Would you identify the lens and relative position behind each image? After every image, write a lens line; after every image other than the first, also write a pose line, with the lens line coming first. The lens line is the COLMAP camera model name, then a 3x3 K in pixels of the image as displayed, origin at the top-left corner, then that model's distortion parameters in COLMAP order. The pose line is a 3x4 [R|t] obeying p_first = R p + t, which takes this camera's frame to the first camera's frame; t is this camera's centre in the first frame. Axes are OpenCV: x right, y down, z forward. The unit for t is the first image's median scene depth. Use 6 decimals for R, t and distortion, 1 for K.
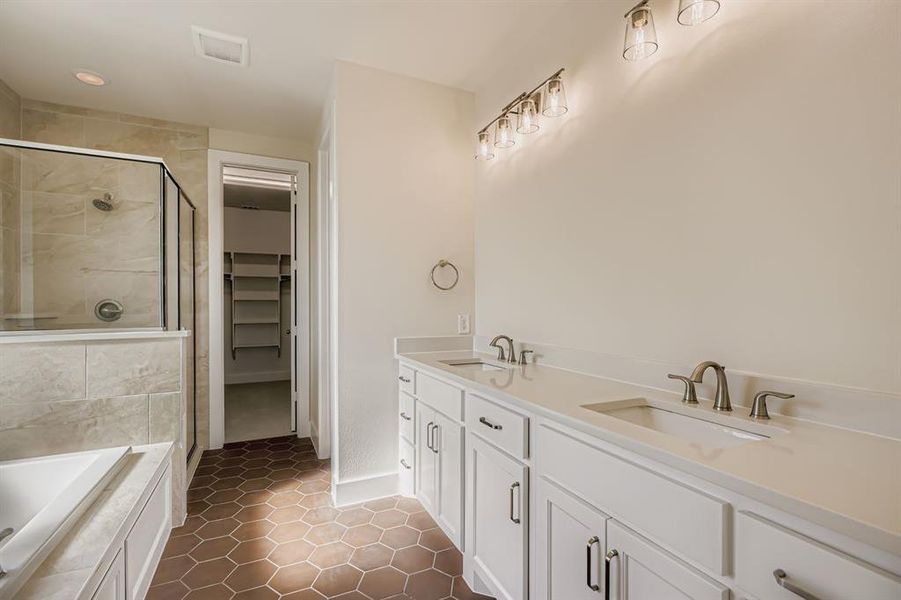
lens RADIAL K [[414.1, 0, 451.3], [0, 414.1, 302.3], [0, 0, 1]] dist [0.000704, 0.000049]
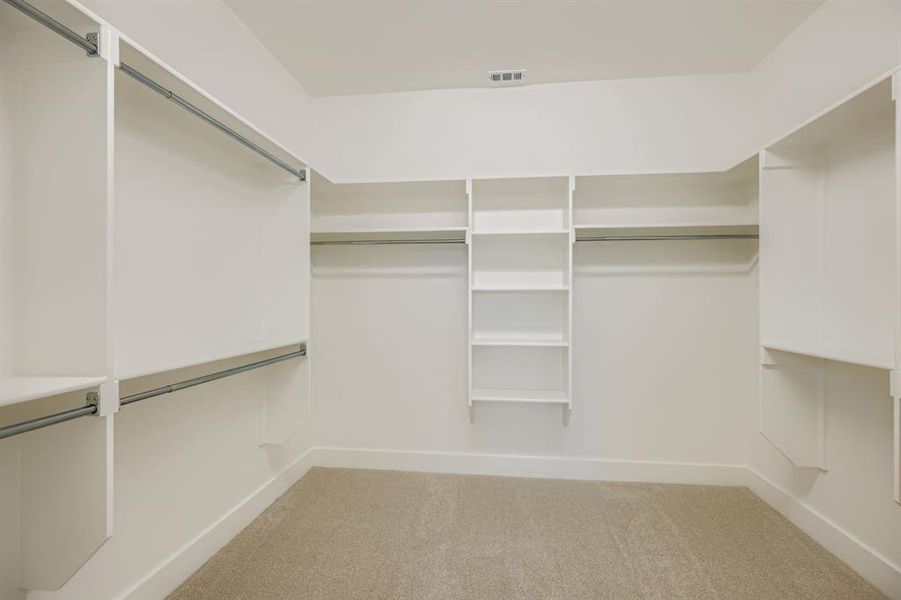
lens RADIAL K [[414.1, 0, 450.7], [0, 414.1, 299.9], [0, 0, 1]] dist [0.000704, 0.000049]
pose [[0.856092, 0.001374, -0.516821, -0.313424], [-0.003310, 0.999991, -0.002824, 0.005217], [0.516813, 0.004129, 0.856089, 0.605692]]
